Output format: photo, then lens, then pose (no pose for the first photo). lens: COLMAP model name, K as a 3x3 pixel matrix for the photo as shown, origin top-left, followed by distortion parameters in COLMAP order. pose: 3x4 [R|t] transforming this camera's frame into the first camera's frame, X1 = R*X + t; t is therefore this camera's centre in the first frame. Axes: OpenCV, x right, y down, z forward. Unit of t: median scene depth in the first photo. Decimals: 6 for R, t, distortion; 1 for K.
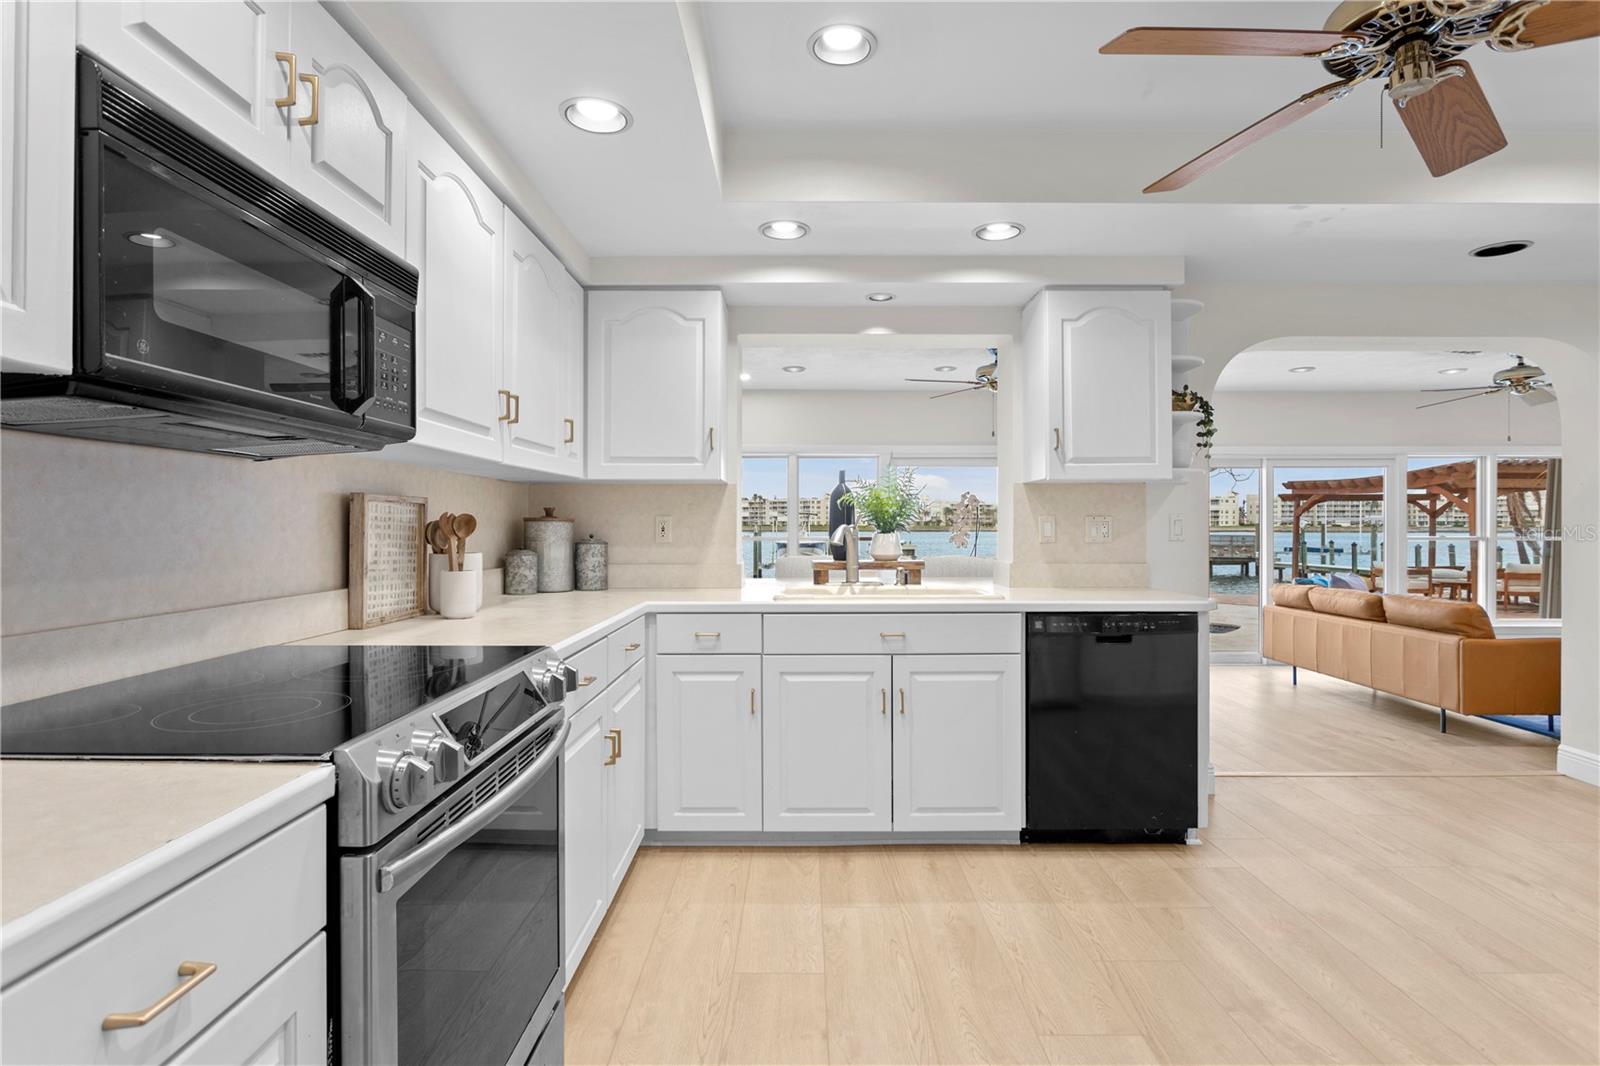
lens RADIAL K [[794.2, 0, 801.8], [0, 794.2, 527.7], [0, 0, 1]] dist [-0.018670, 0.010468]
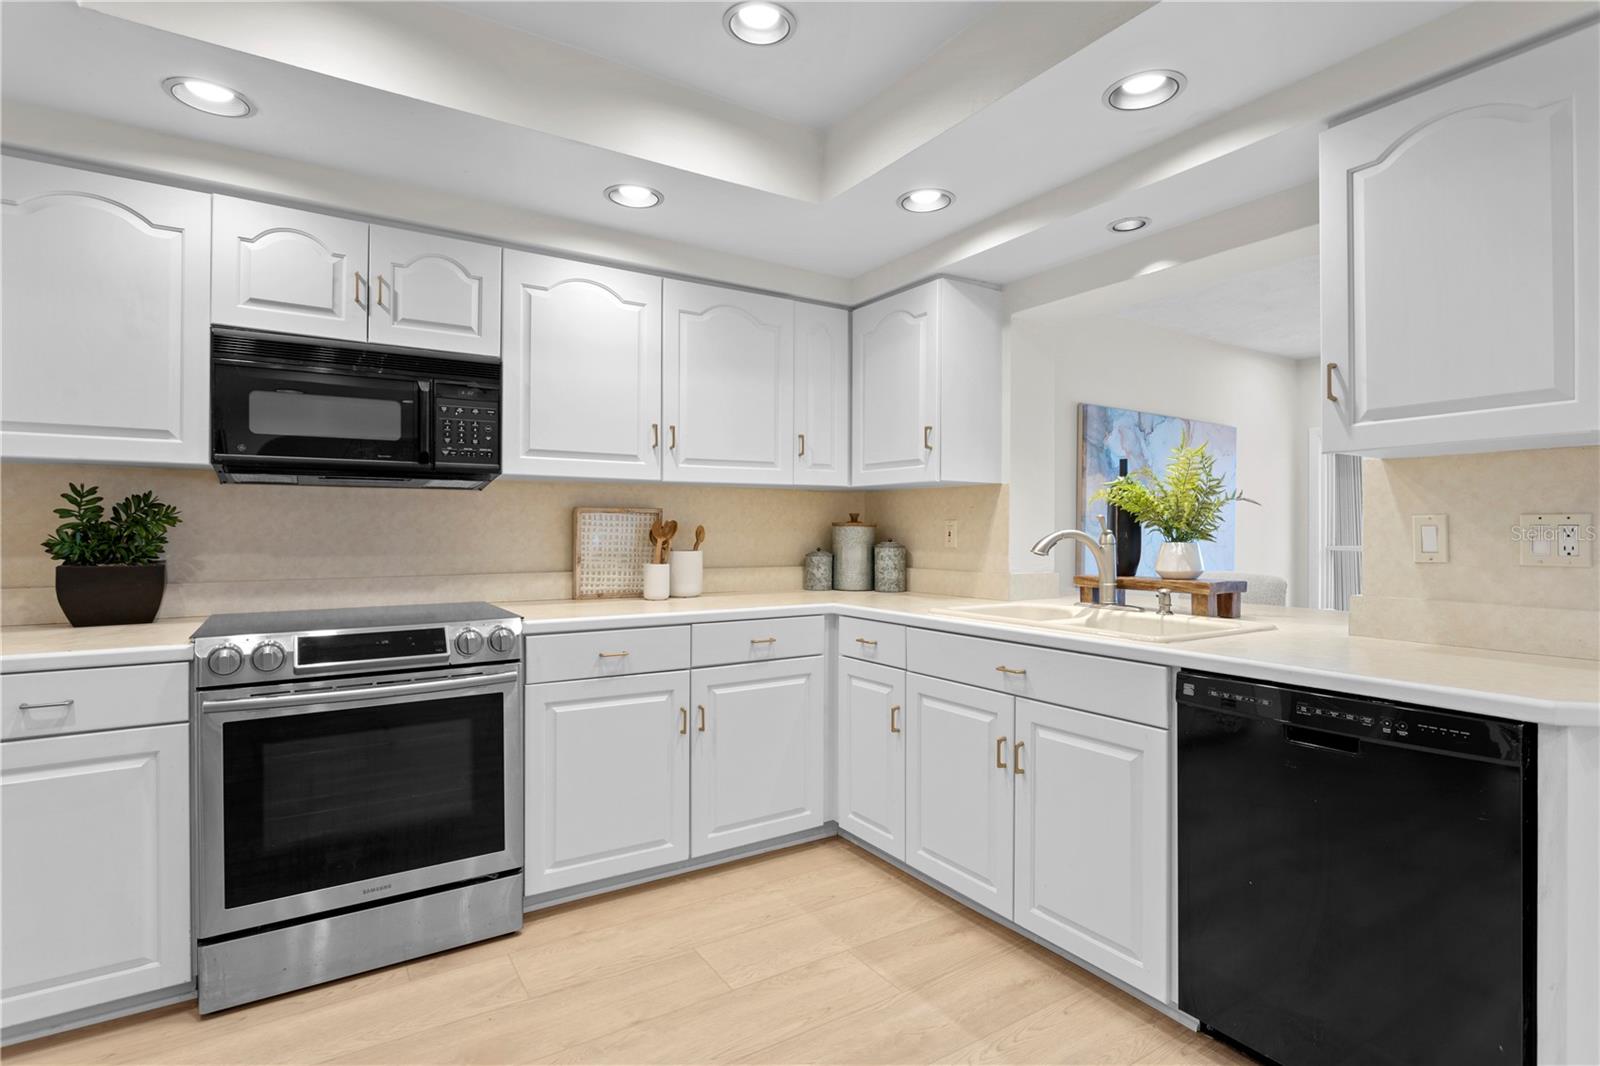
lens RADIAL K [[794.2, 0, 801.8], [0, 794.2, 527.7], [0, 0, 1]] dist [-0.018670, 0.010468]
pose [[0.540392, 0.000162, -0.841413, 0.604412], [-0.005261, 0.999981, -0.003186, -0.002011], [0.841397, 0.006149, 0.540383, 0.366847]]
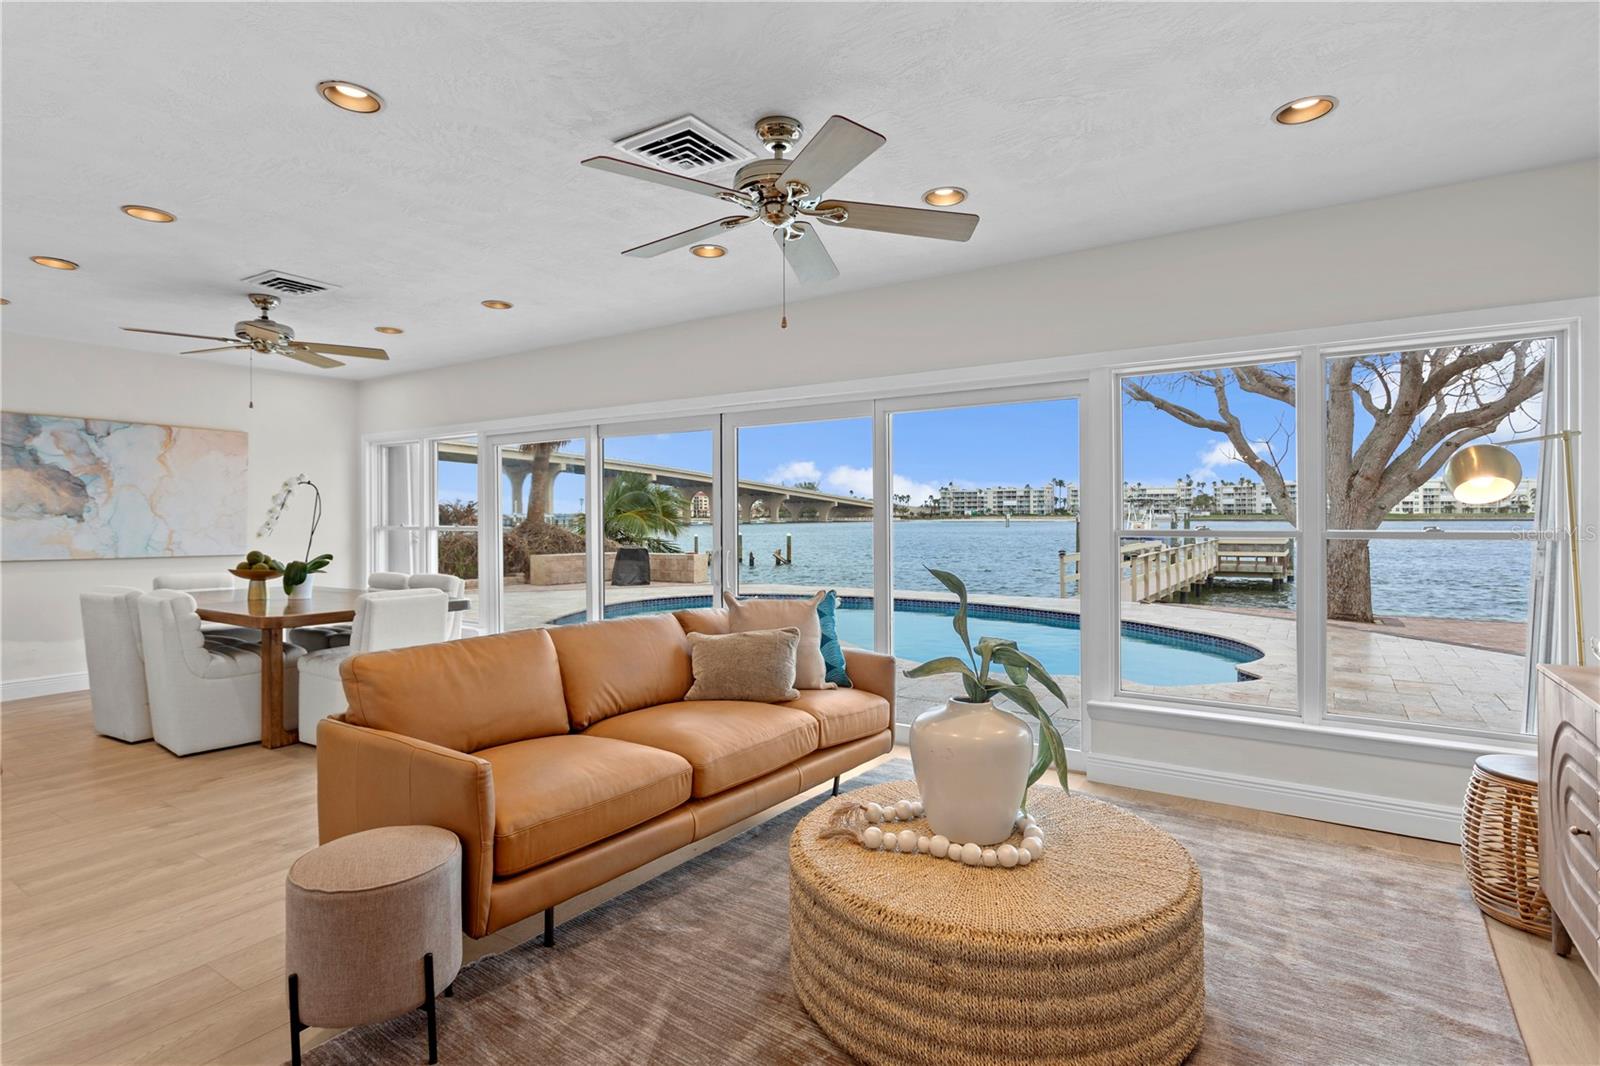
lens RADIAL K [[800.6, 0, 798.6], [0, 800.6, 516.1], [0, 0, 1]] dist [-0.016144, 0.007785]
pose [[0.834922, -0.004372, -0.550351, 2.133563], [0.003577, 0.999990, -0.002517, 0.008368], [0.550356, 0.000133, 0.834930, 1.093330]]
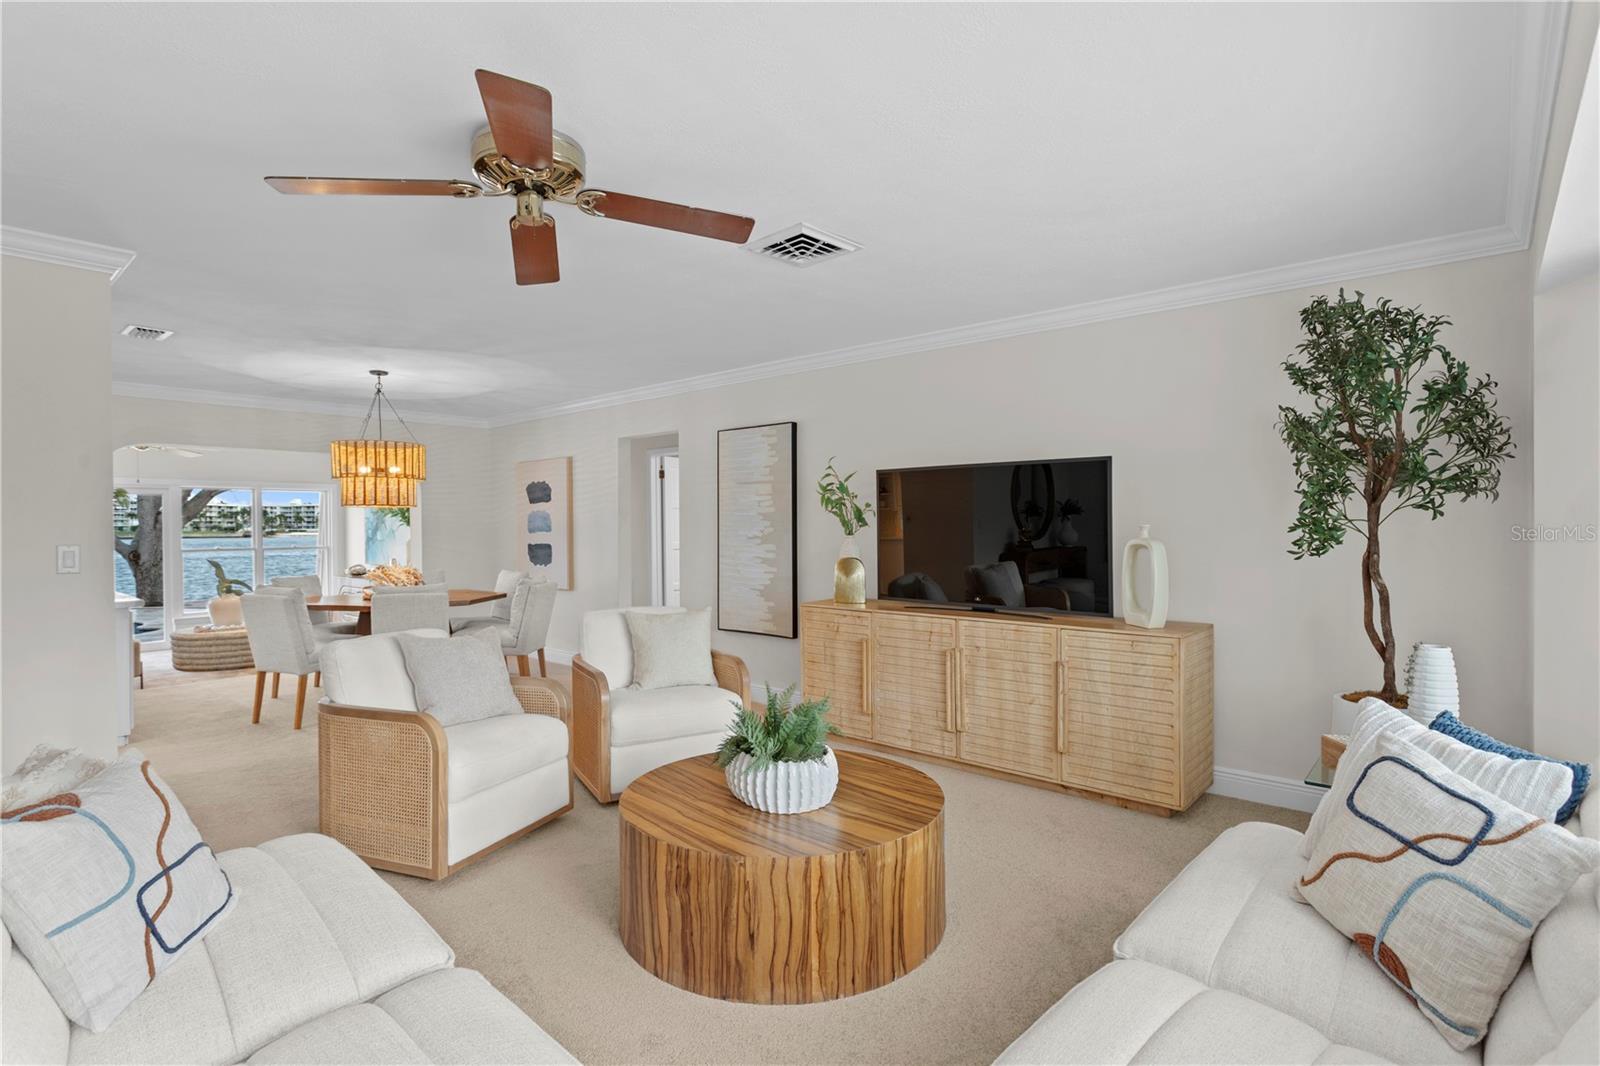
lens RADIAL K [[787.2, 0, 801.3], [0, 787.2, 528.7], [0, 0, 1]] dist [-0.019094, 0.010512]
pose [[0.657664, -0.006600, 0.753282, 1.139495], [0.008496, 0.999963, 0.001344, -0.035570], [-0.753263, 0.005516, 0.657696, -1.480004]]
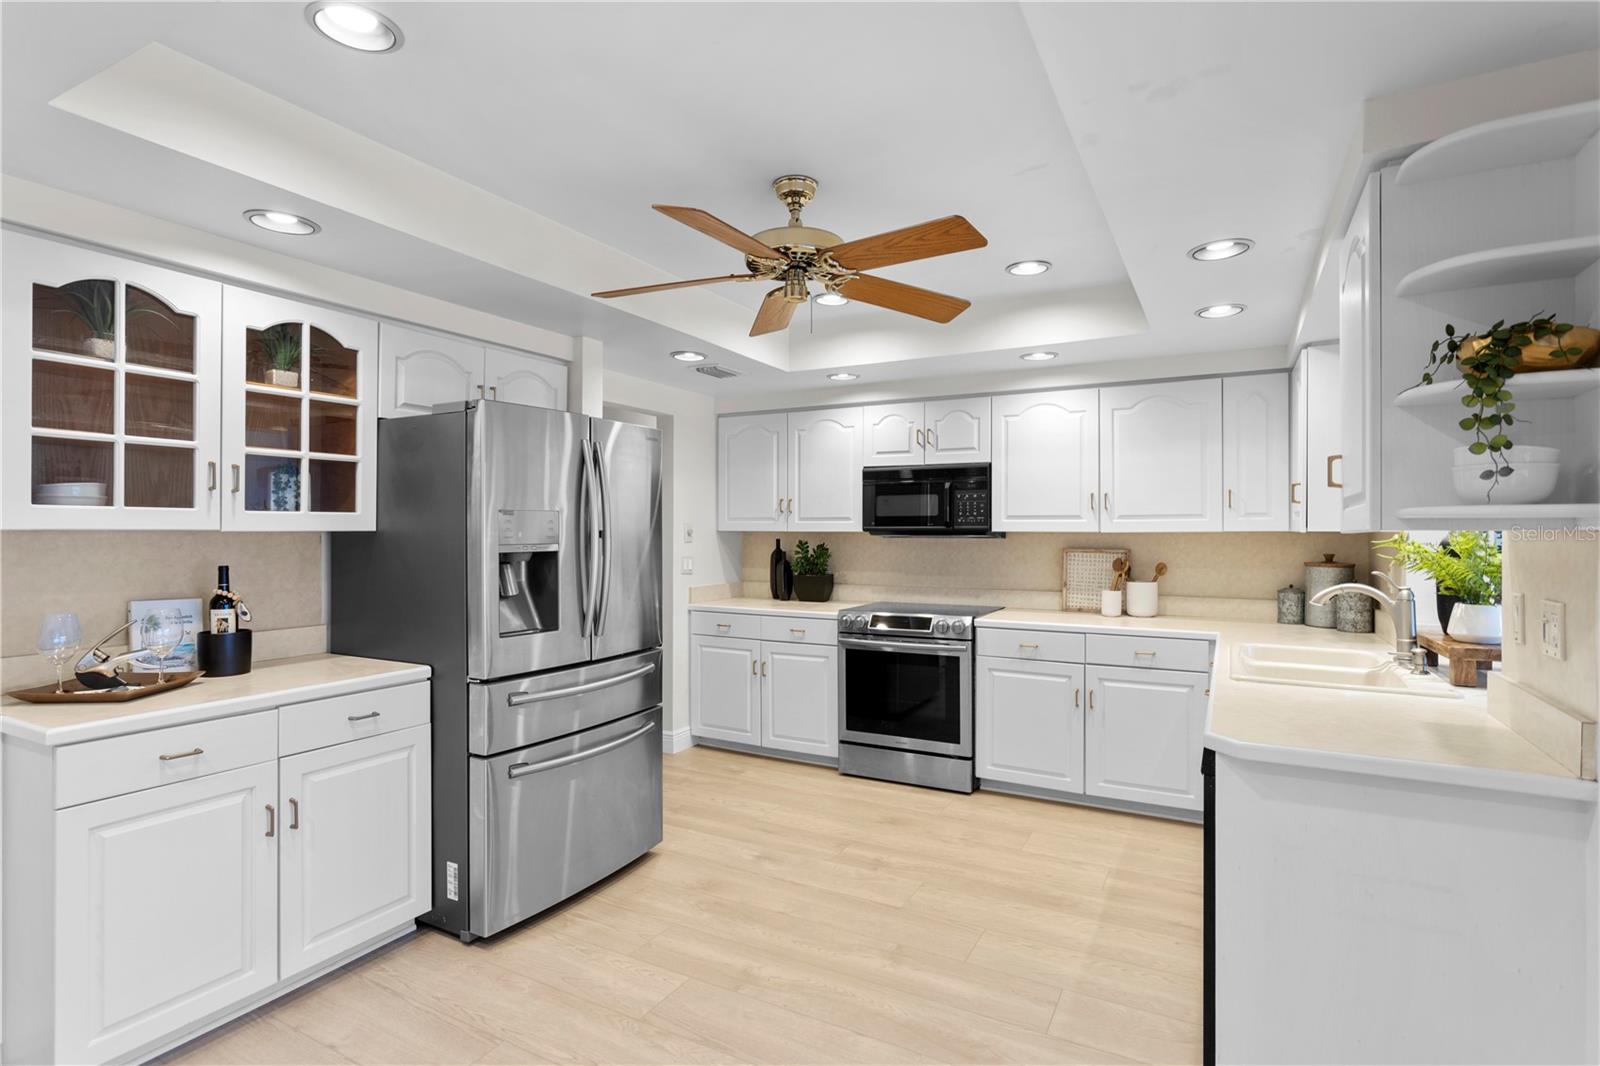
lens RADIAL K [[787.2, 0, 801.3], [0, 787.2, 528.7], [0, 0, 1]] dist [-0.019094, 0.010512]
pose [[-0.479570, -0.003059, -0.877498, 1.120487], [-0.004532, 0.999989, -0.001009, -0.062008], [0.877492, 0.003493, -0.479578, 0.929657]]
